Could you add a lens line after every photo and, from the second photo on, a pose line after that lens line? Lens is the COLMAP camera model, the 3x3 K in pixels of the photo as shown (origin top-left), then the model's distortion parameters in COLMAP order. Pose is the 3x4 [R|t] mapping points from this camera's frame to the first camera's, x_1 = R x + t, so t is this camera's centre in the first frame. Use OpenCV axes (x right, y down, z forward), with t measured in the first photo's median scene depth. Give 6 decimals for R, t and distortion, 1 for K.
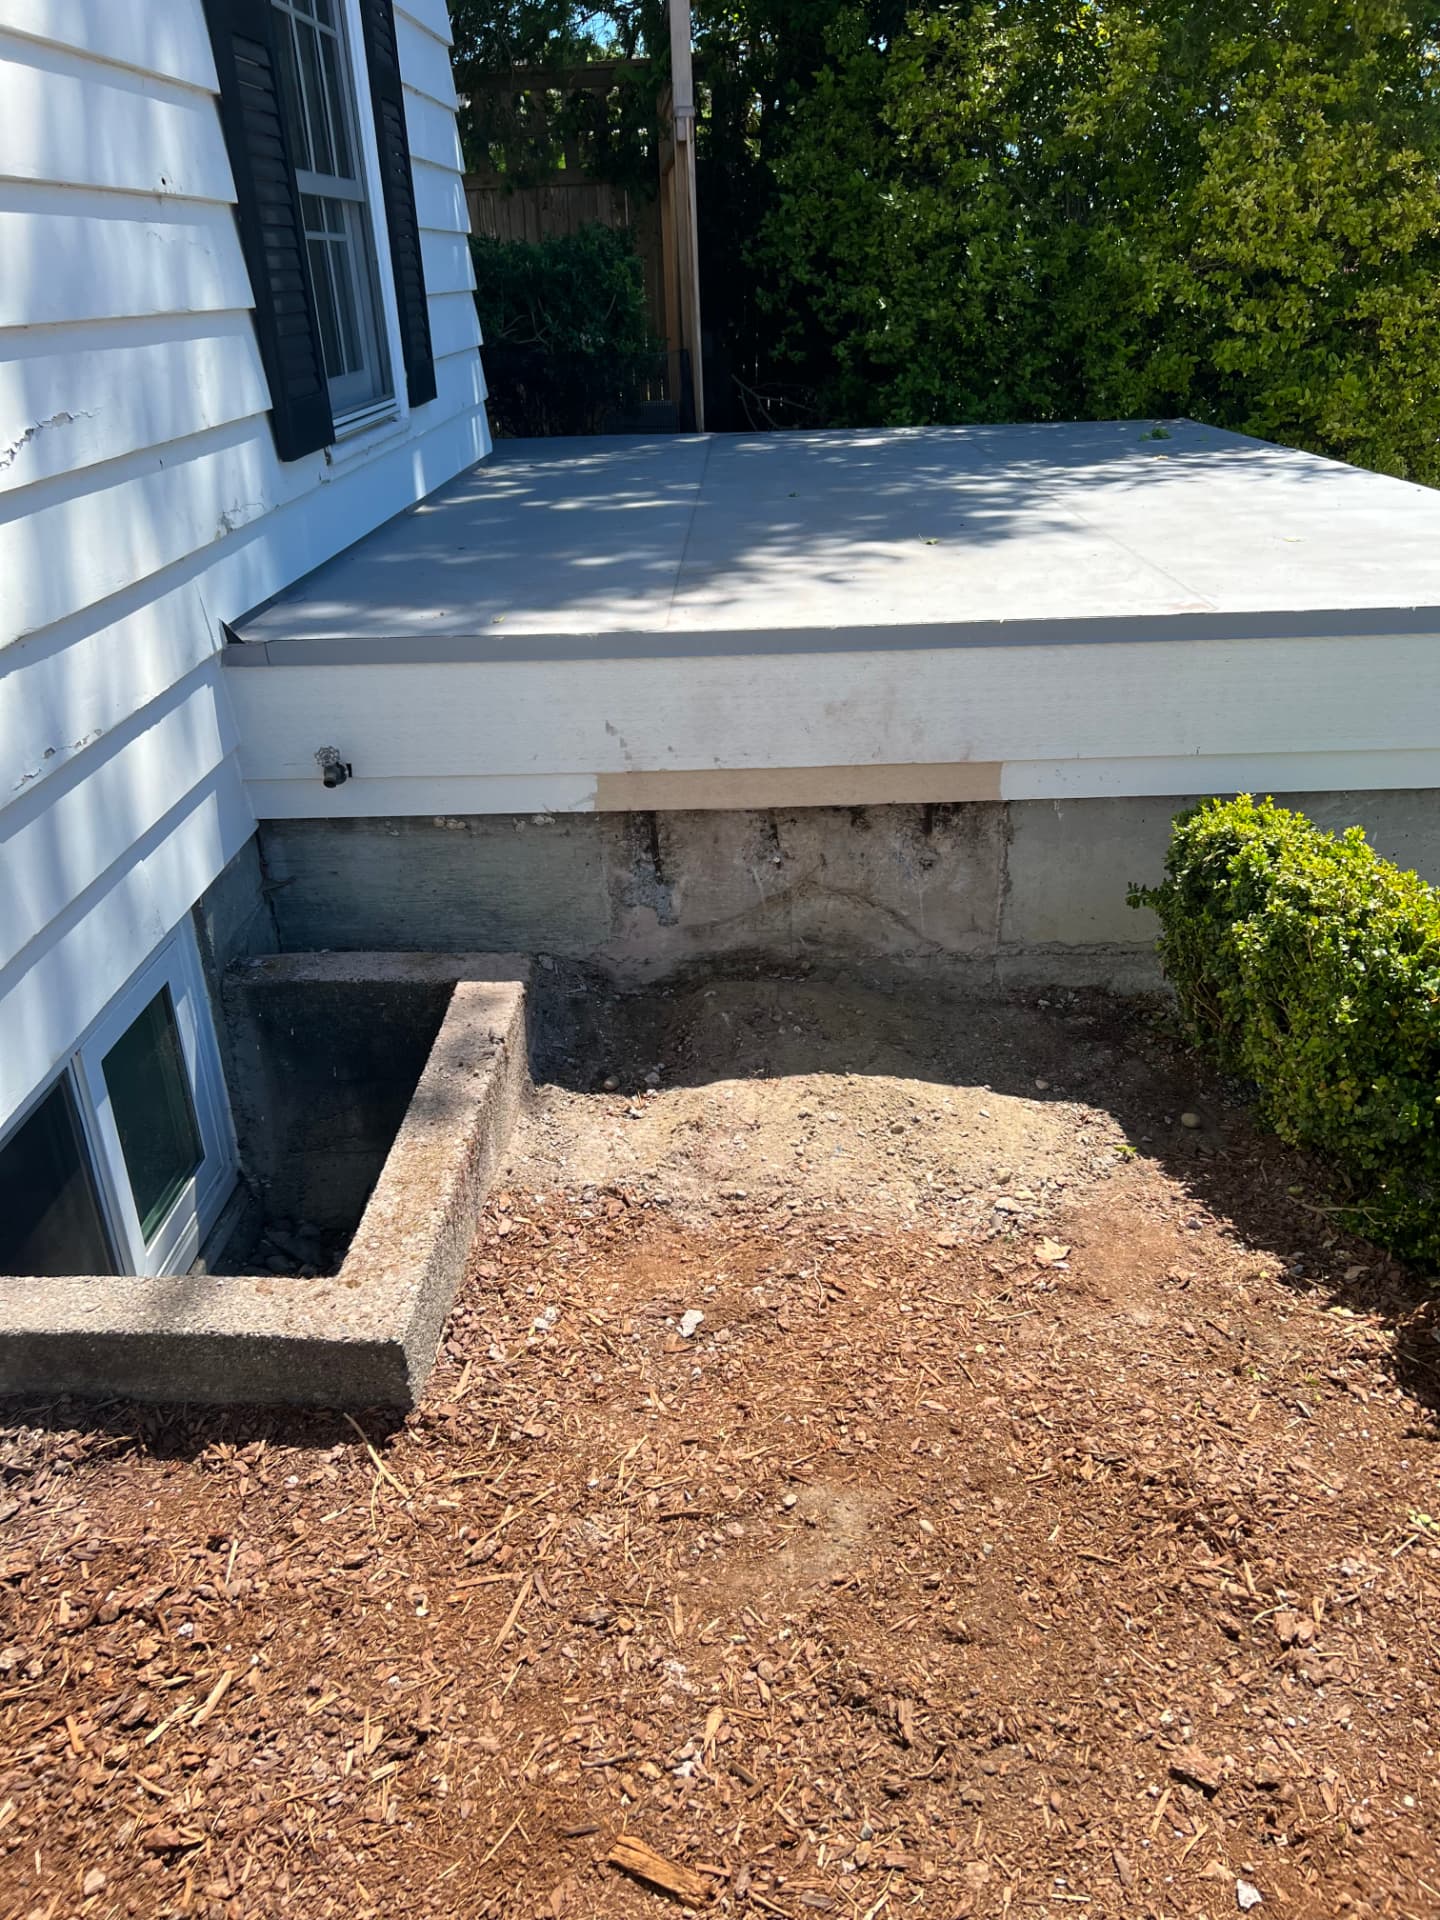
lens RADIAL K [[1435.3, 0, 717.5], [0, 1435.3, 962.1], [0, 0, 1]] dist [0.055211, -0.058883]
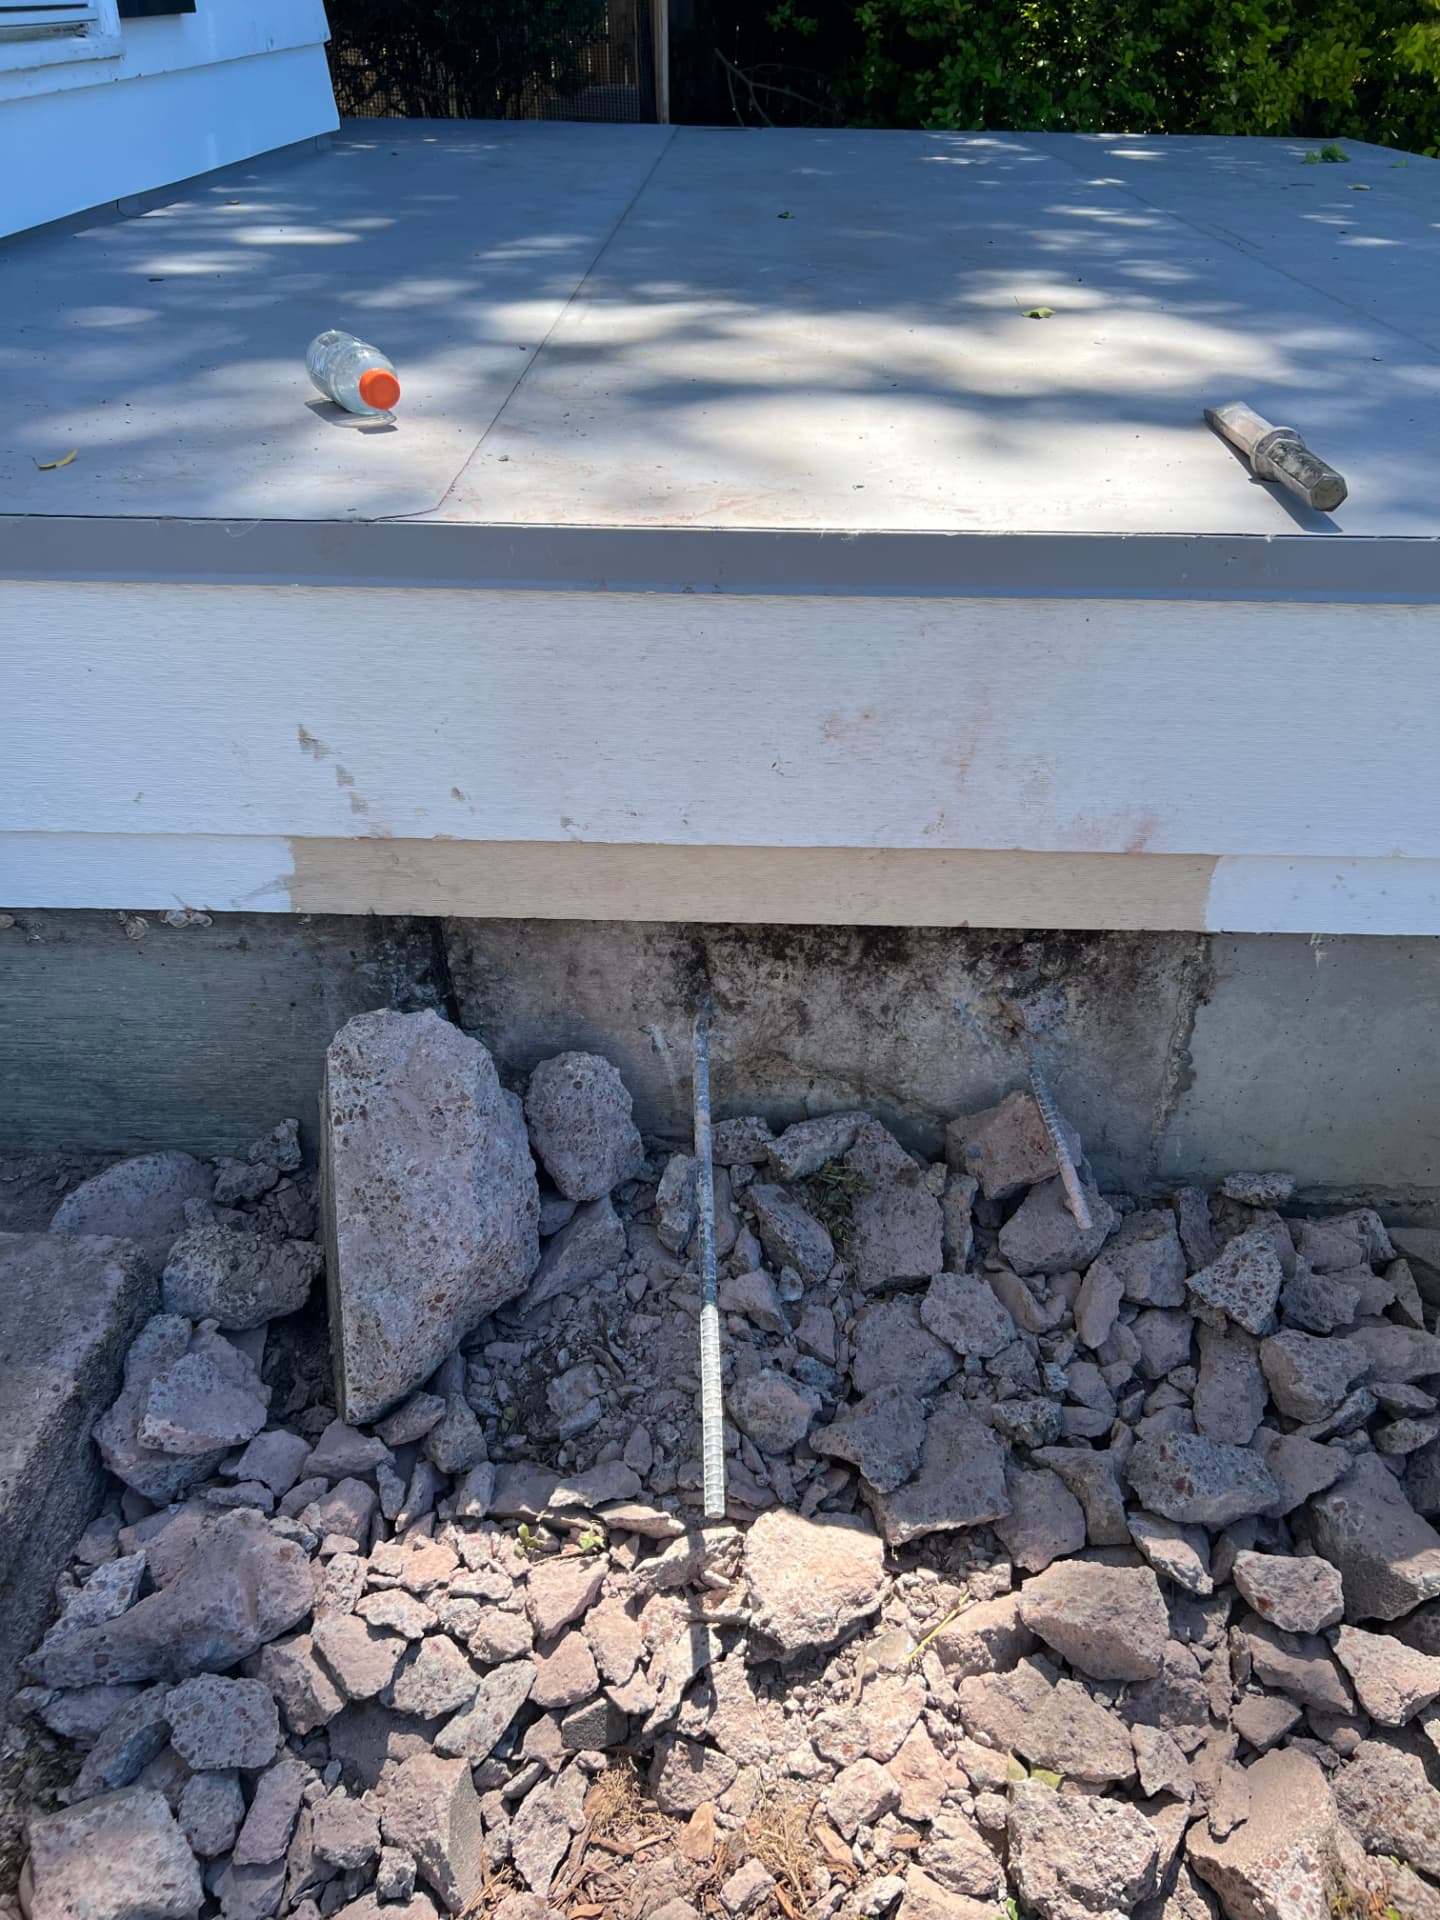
lens RADIAL K [[1435.3, 0, 738.2], [0, 1435.3, 951.7], [0, 0, 1]] dist [0.055211, -0.058883]
pose [[0.998860, 0.035763, 0.031625, 0.018076], [-0.039960, 0.988774, 0.143978, -0.077166], [-0.026121, -0.145078, 0.989075, 0.261796]]
